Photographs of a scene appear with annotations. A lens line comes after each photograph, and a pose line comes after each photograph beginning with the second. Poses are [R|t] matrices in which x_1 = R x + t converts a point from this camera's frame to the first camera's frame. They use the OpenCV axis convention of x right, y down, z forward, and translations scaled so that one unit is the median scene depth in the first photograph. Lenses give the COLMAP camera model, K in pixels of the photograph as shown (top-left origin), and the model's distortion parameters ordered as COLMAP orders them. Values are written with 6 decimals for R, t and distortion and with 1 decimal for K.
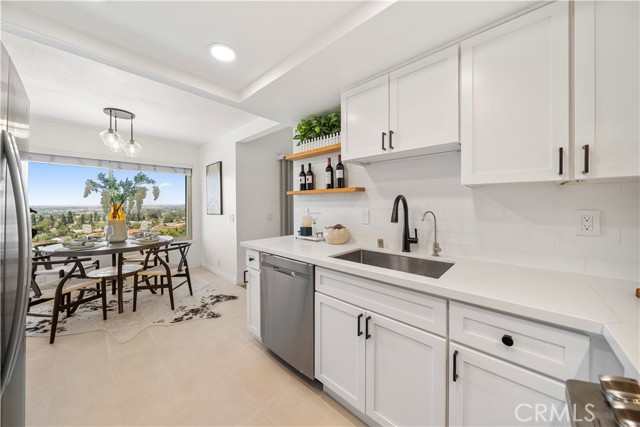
lens RADIAL K [[222.6, 0, 316.0], [0, 222.6, 204.9], [0, 0, 1]] dist [-0.006350, -0.000057]
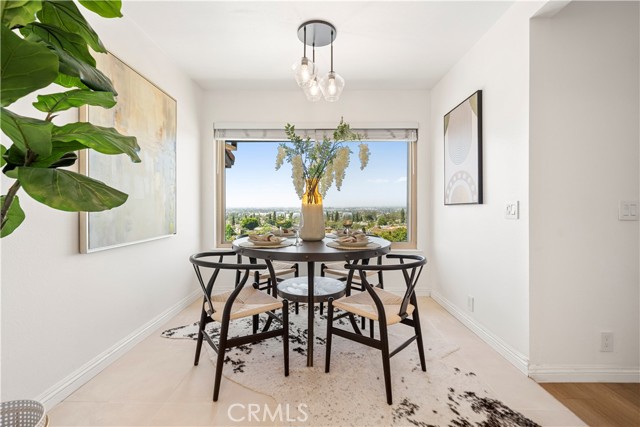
lens RADIAL K [[271.7, 0, 321.1], [0, 271.7, 207.6], [0, 0, 1]] dist [-0.014523, -0.000027]
pose [[0.689905, 0.009441, -0.723838, -0.319223], [-0.008950, 0.999950, 0.004511, 0.067970], [0.723845, 0.003366, 0.689955, 0.476476]]
